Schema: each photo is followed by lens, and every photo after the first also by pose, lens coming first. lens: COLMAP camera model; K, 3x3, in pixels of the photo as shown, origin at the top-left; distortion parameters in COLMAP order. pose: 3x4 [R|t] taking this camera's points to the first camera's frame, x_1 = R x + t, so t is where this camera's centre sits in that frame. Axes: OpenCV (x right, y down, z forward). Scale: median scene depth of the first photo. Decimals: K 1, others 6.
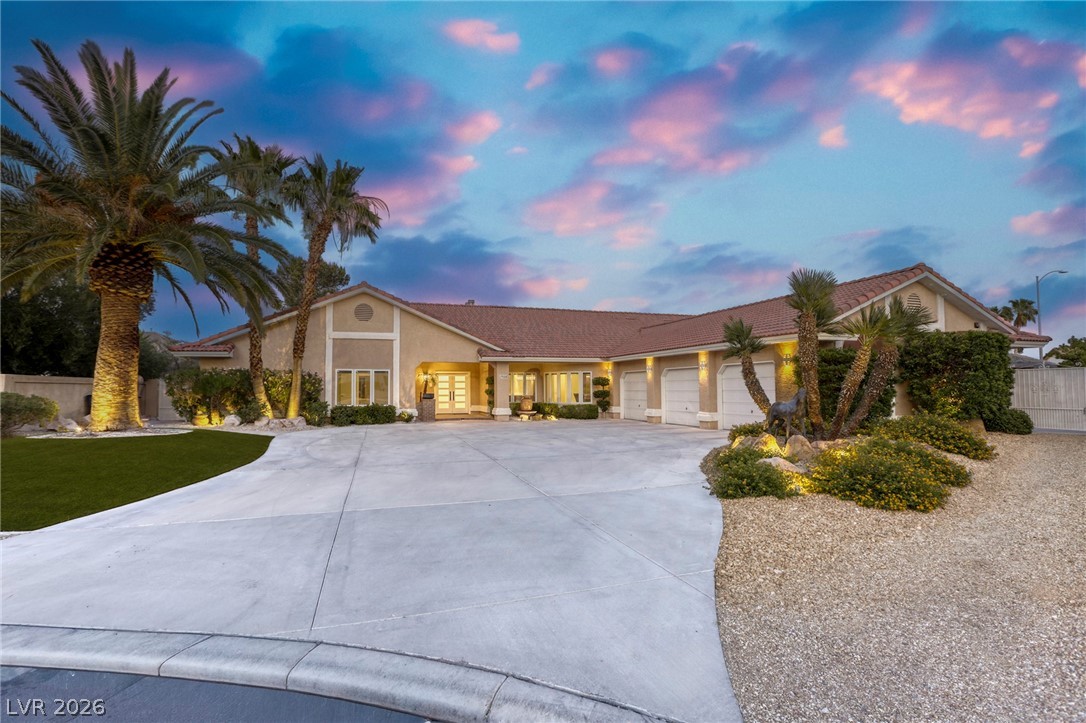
lens RADIAL K [[519.7, 0, 529.6], [0, 519.7, 363.0], [0, 0, 1]] dist [-0.036720, 0.000378]
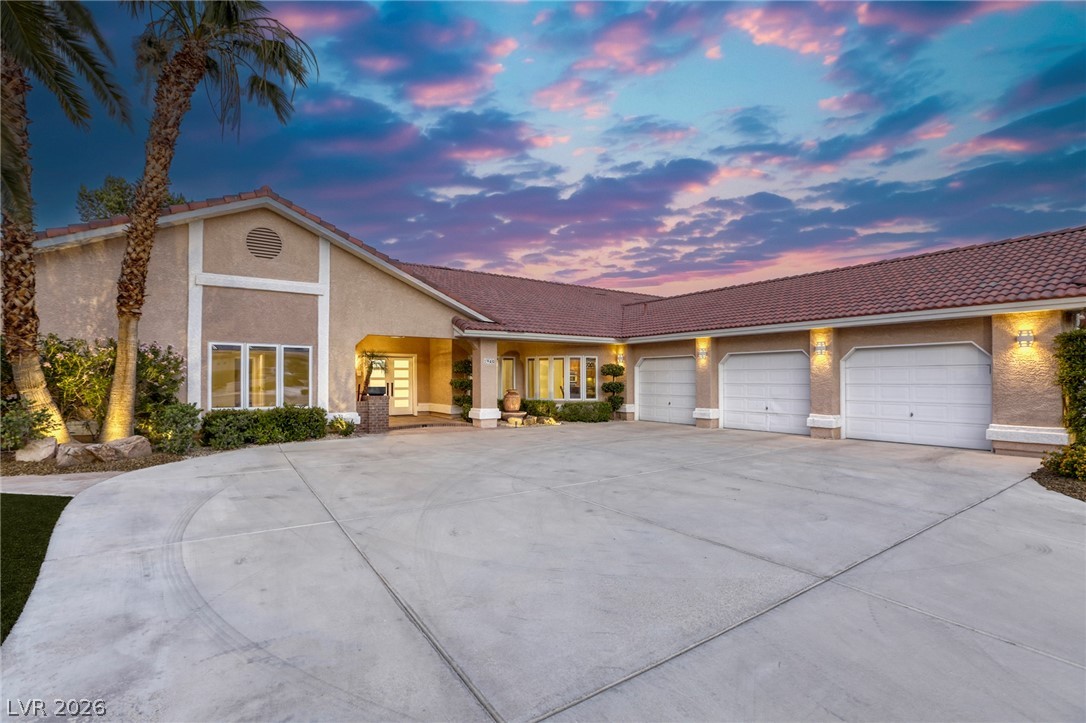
lens RADIAL K [[507.8, 0, 541.1], [0, 507.8, 370.2], [0, 0, 1]] dist [-0.038858, 0.016337]
pose [[0.956924, 0.010442, 0.290150, -0.202489], [-0.019720, 0.999383, 0.029071, 0.020069], [-0.289667, -0.033540, 0.956540, 0.412983]]
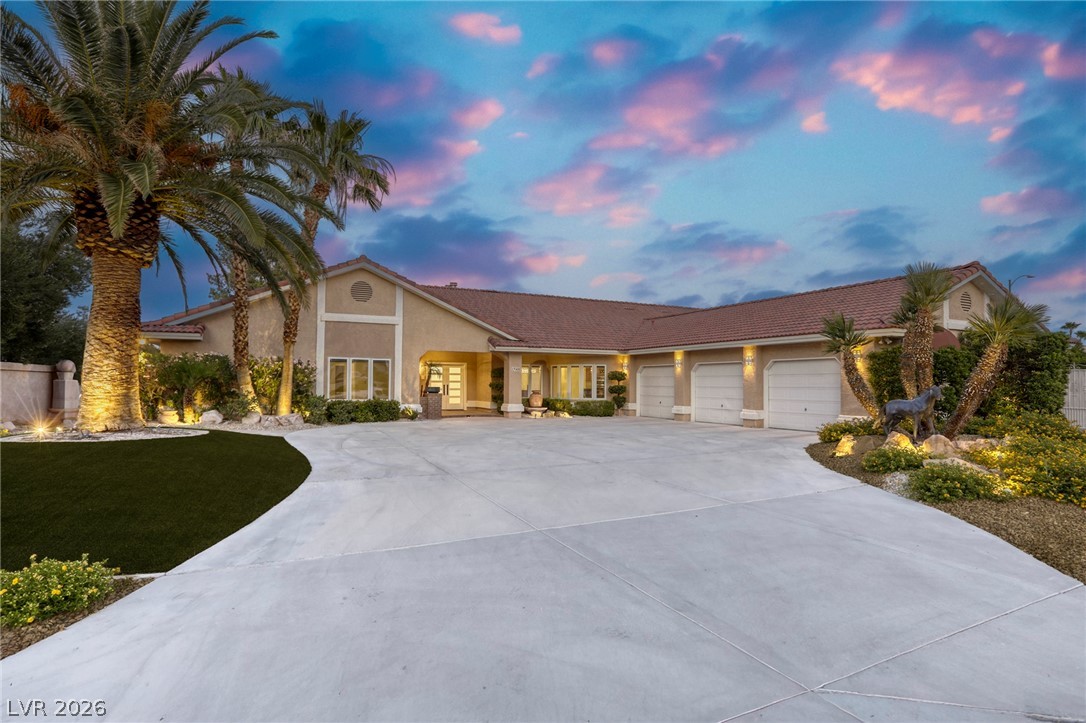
lens RADIAL K [[561.0, 0, 543.0], [0, 561.0, 361.5], [0, 0, 1]] dist [-0.023625, 0.000050]
pose [[0.988947, 0.017466, 0.147236, -0.169007], [-0.019091, 0.999771, 0.009631, 0.003664], [-0.147034, -0.012335, 0.989054, 0.040586]]
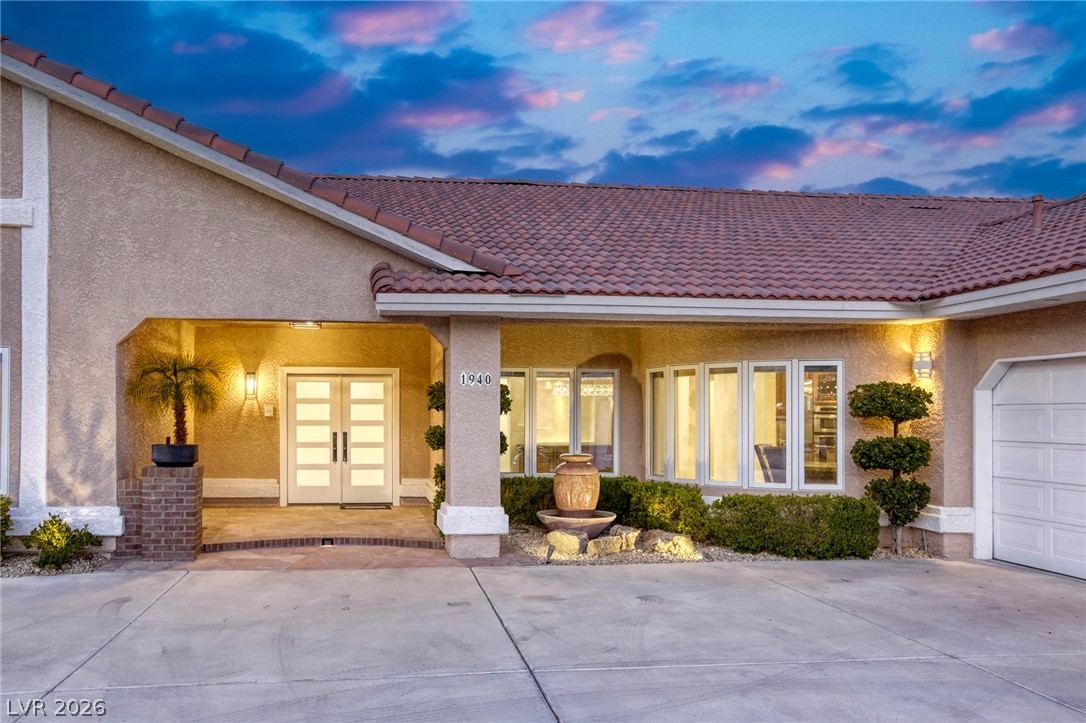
lens RADIAL K [[823.5, 0, 455.0], [0, 823.5, 409.1], [0, 0, 1]] dist [0.008845, 0.005523]
pose [[0.980420, 0.007280, -0.196785, 0.018689], [0.000449, 0.999231, 0.039202, 0.029026], [0.196919, -0.038523, 0.979663, 0.706077]]
